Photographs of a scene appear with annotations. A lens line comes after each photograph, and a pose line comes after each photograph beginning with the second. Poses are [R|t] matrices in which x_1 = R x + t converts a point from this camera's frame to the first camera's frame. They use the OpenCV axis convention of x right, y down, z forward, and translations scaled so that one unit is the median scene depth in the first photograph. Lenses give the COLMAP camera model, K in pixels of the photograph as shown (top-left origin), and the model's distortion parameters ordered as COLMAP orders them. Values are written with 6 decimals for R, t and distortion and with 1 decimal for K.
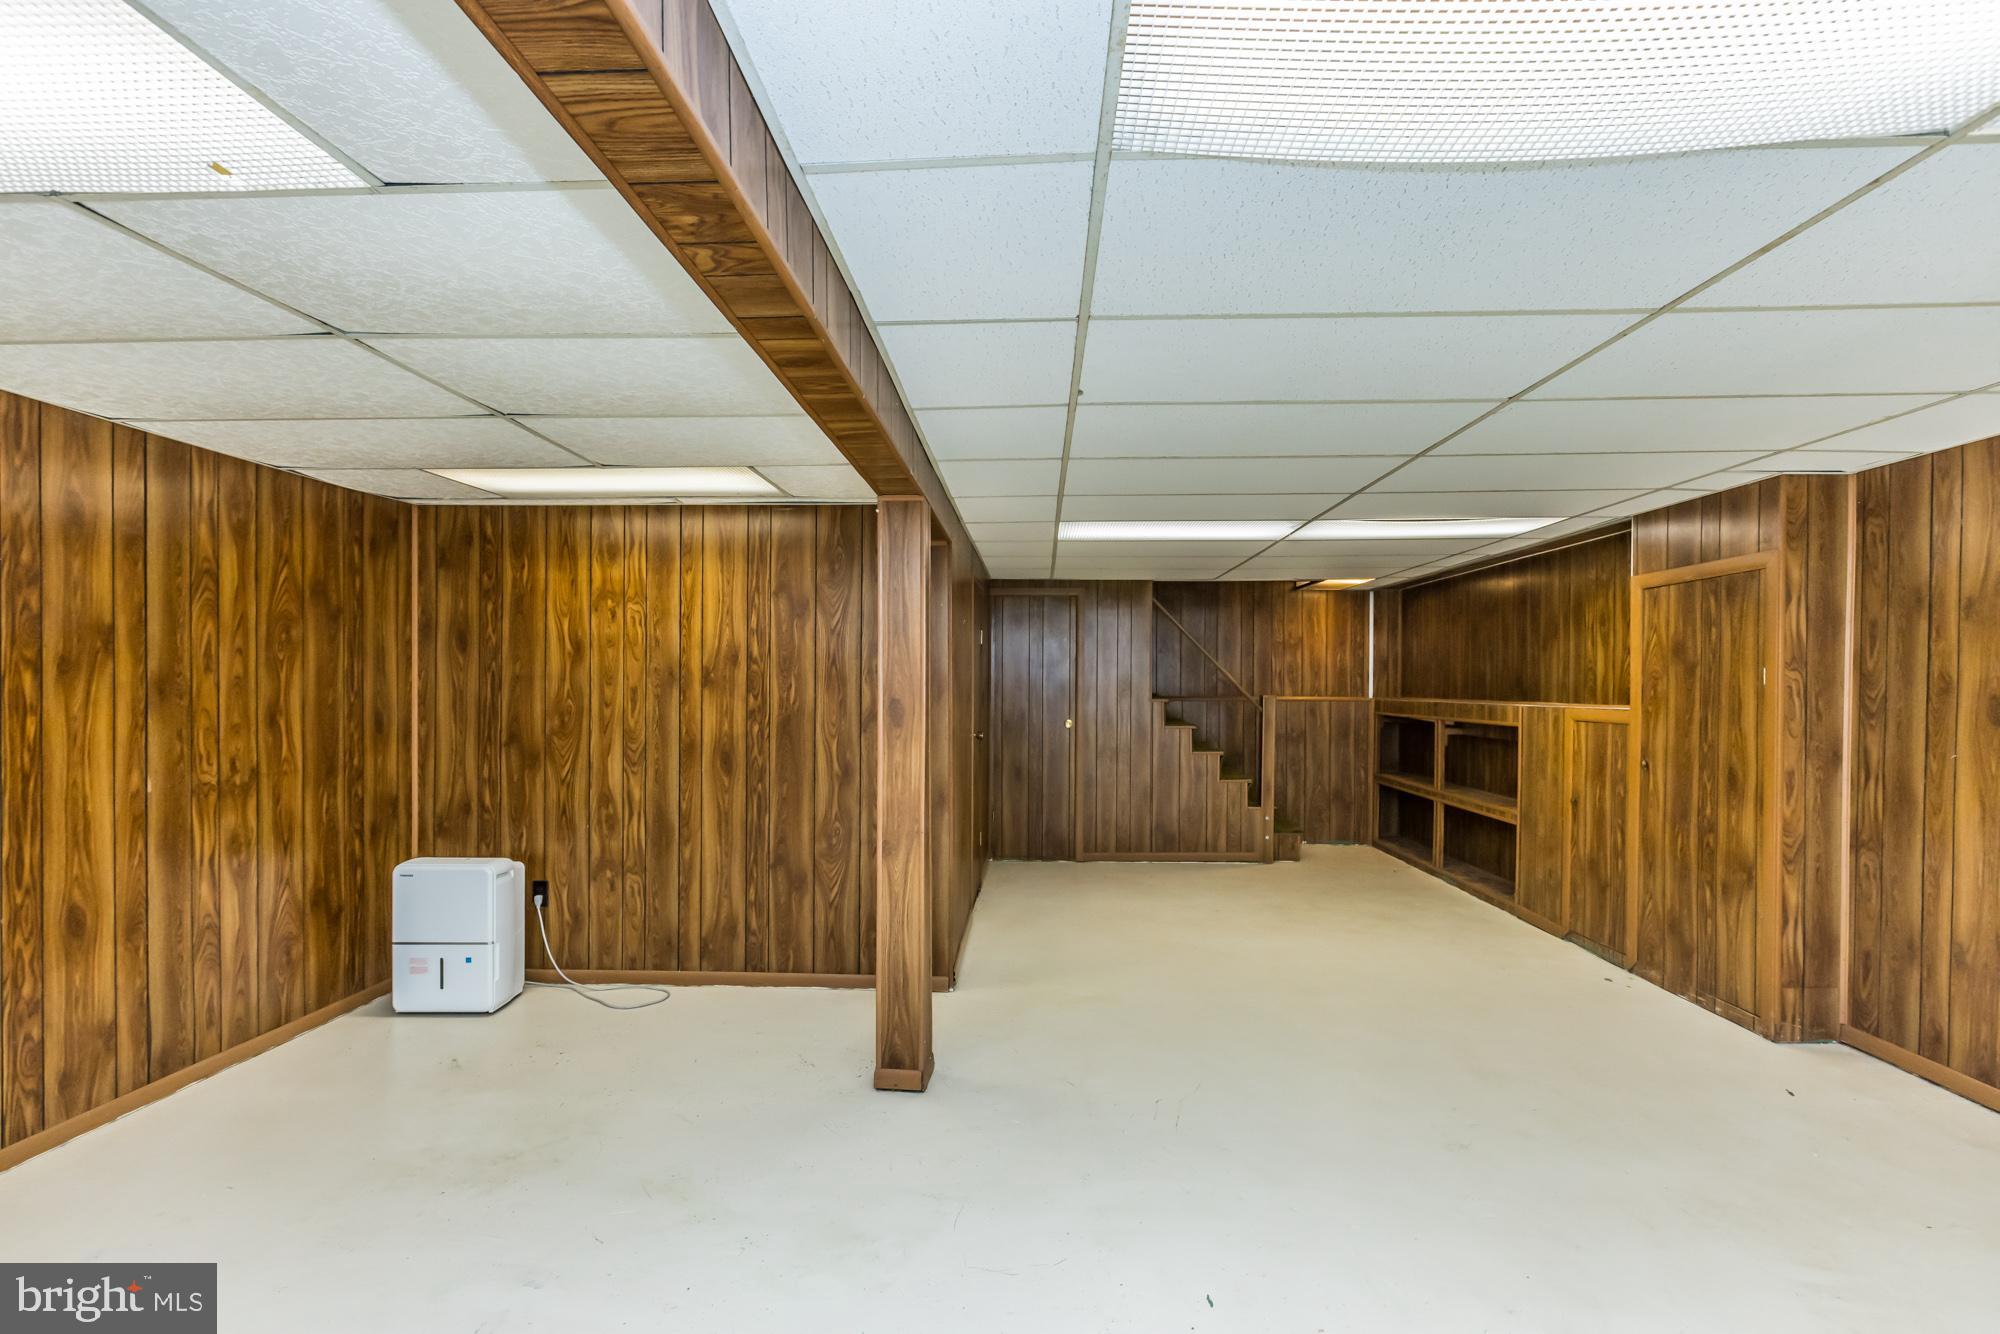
lens RADIAL K [[903.9, 0, 1015.7], [0, 903.9, 695.3], [0, 0, 1]] dist [0.002392, -0.001173]
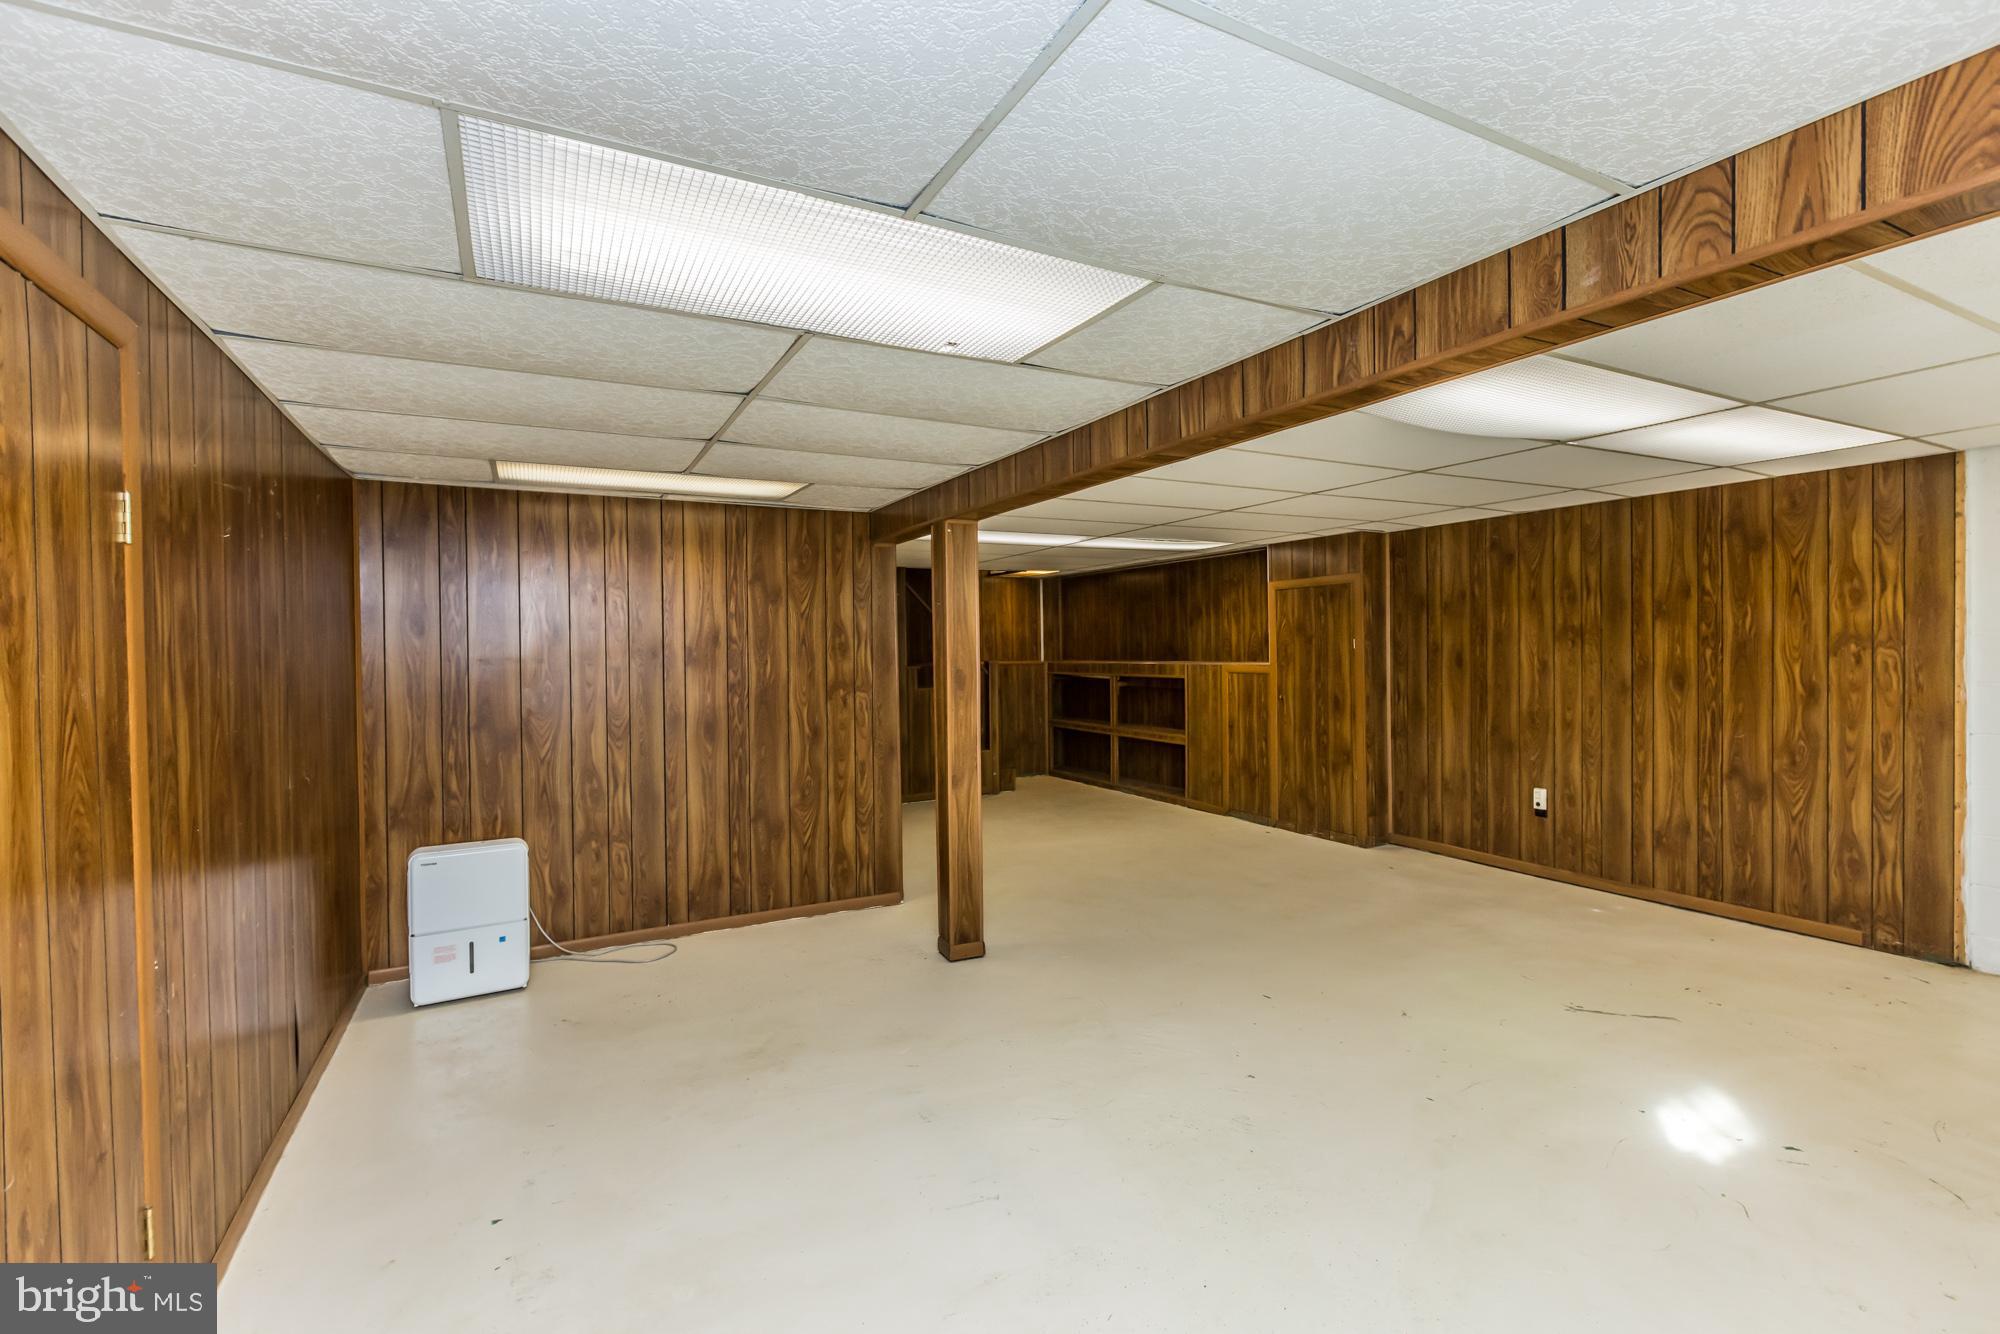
lens RADIAL K [[903.9, 0, 993.2], [0, 903.9, 658.8], [0, 0, 1]] dist [0.002392, -0.001173]
pose [[0.861801, -0.021776, 0.506779, -0.584325], [0.023680, 0.999716, 0.002689, -0.010973], [-0.506693, 0.009683, 0.862072, -0.145367]]
